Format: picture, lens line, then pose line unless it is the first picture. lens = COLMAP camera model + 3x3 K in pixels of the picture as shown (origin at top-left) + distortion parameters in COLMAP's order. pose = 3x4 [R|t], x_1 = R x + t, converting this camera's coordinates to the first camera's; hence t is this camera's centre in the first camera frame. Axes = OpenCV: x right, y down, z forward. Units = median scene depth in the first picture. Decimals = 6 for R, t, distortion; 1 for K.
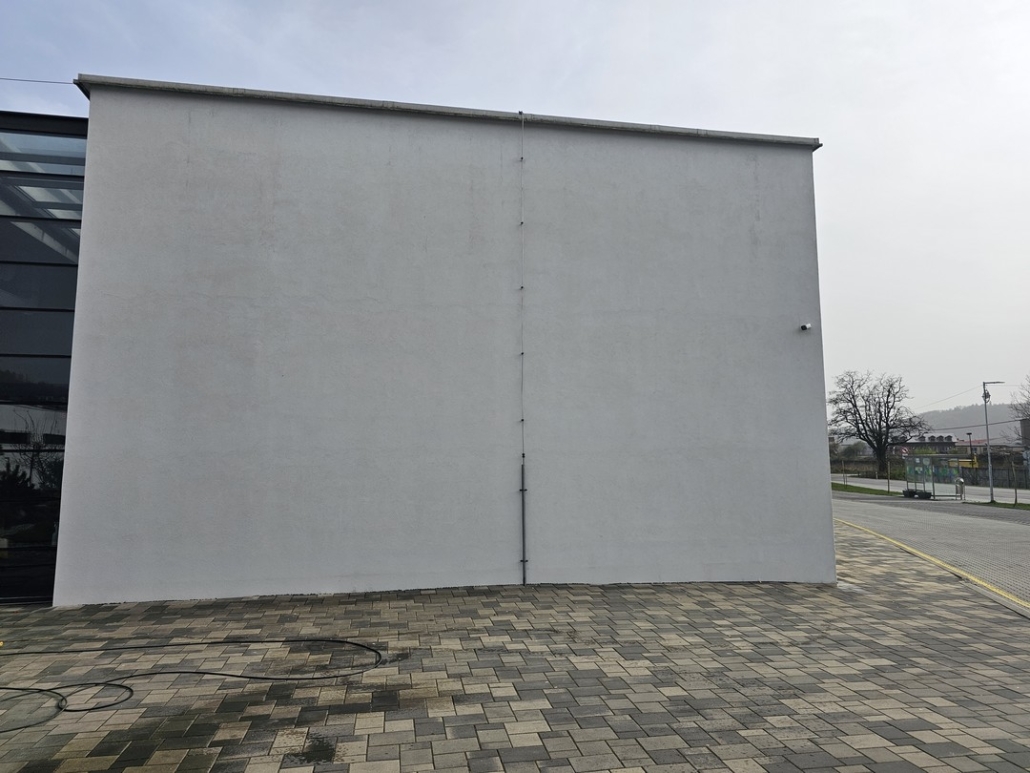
lens RADIAL K [[679.6, 0, 514.4], [0, 679.6, 379.3], [0, 0, 1]] dist [0.031872, -0.023313]
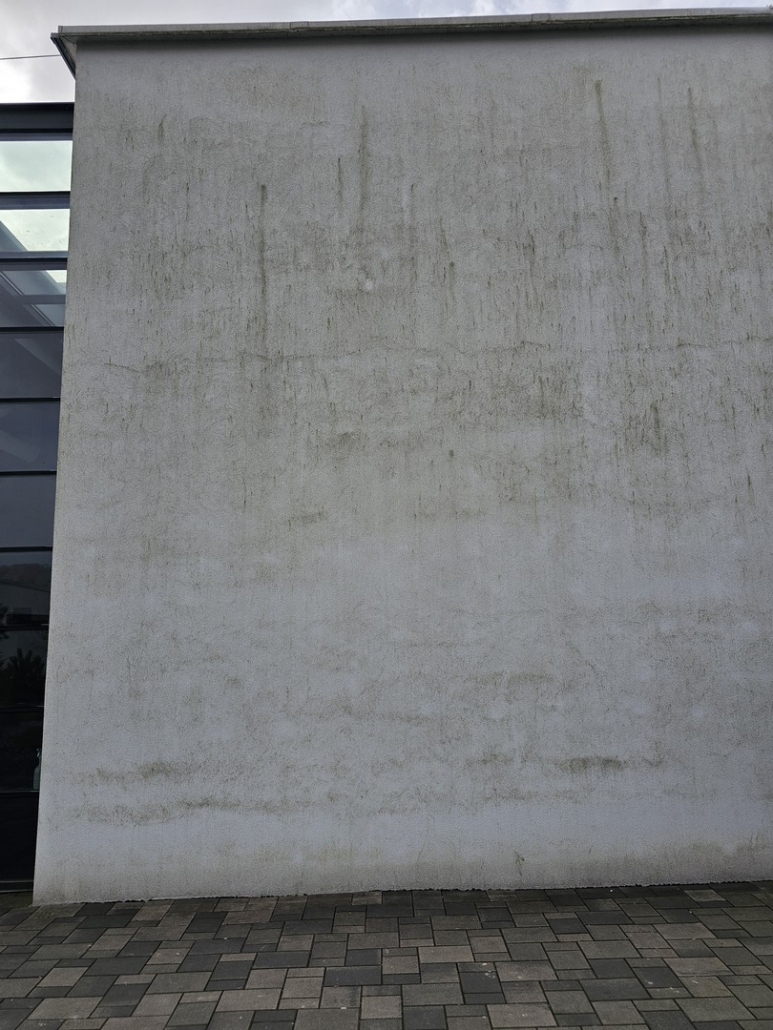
lens RADIAL K [[679.6, 0, 391.0], [0, 679.6, 519.4], [0, 0, 1]] dist [0.031872, -0.023313]
pose [[0.985739, -0.052237, -0.159967, -0.362214], [0.044516, 0.997681, -0.051480, 0.074089], [0.162285, 0.043625, 0.985779, 0.633768]]
